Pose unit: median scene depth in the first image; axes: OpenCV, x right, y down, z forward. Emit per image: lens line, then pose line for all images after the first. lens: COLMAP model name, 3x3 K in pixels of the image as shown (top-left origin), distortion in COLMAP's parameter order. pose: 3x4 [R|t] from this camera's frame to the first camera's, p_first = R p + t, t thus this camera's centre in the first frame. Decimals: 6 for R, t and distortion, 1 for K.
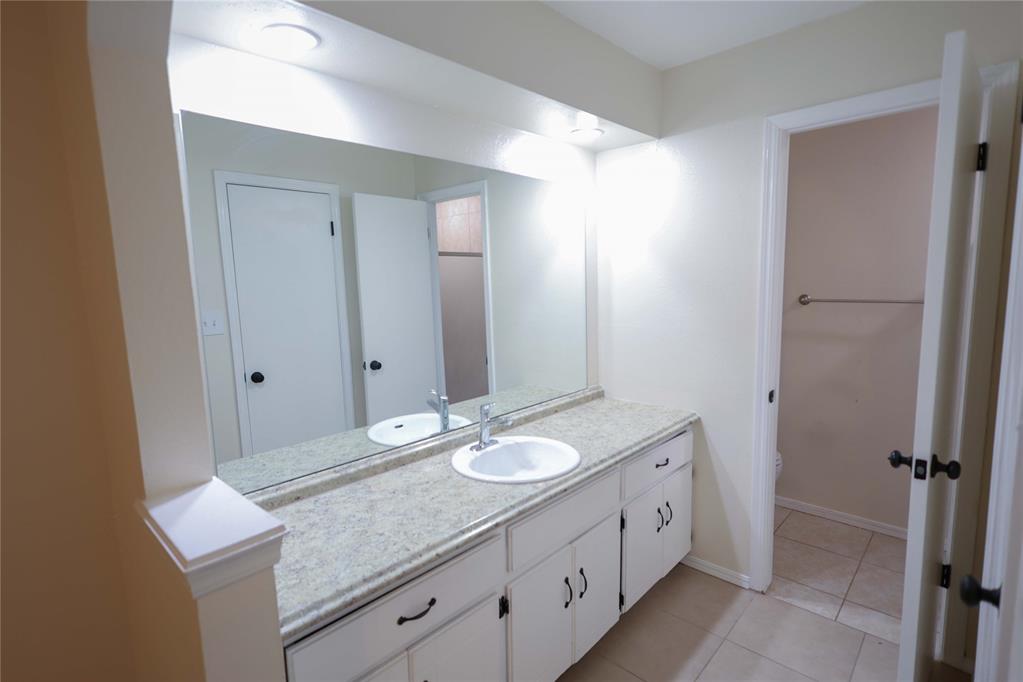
lens RADIAL K [[506.7, 0, 508.8], [0, 506.7, 341.5], [0, 0, 1]] dist [0.000793, 0.000084]
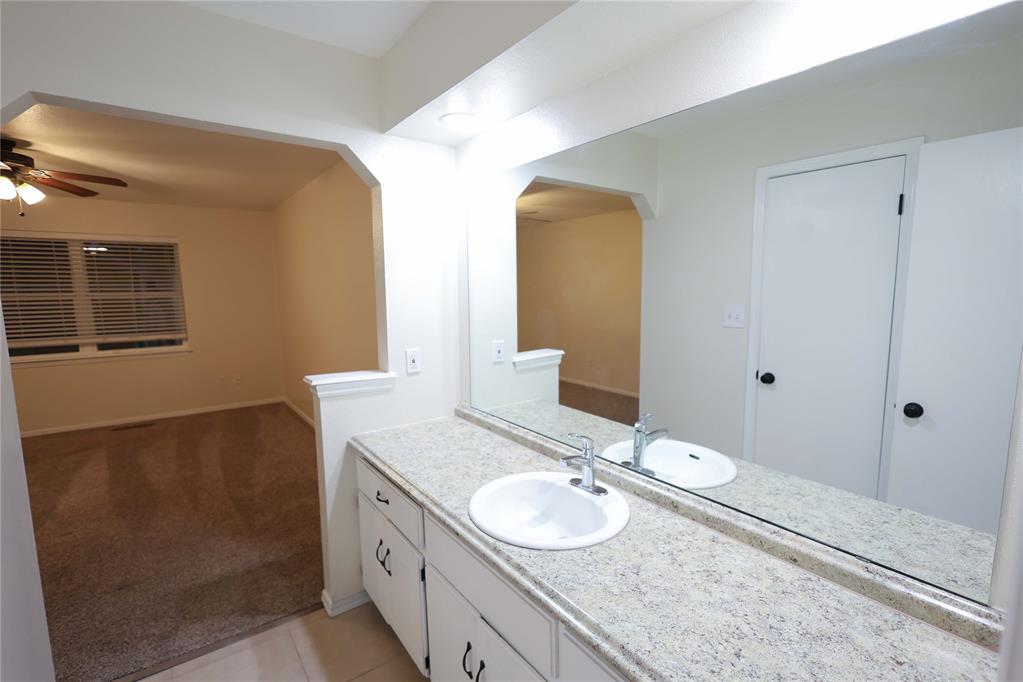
lens RADIAL K [[471.1, 0, 515.4], [0, 471.1, 346.9], [0, 0, 1]] dist [0.000640, 0.000425]
pose [[-0.166040, 0.156767, -0.973578, 0.742296], [-0.118640, 0.976936, 0.177541, -0.148039], [0.978956, 0.144984, -0.143612, 1.065744]]
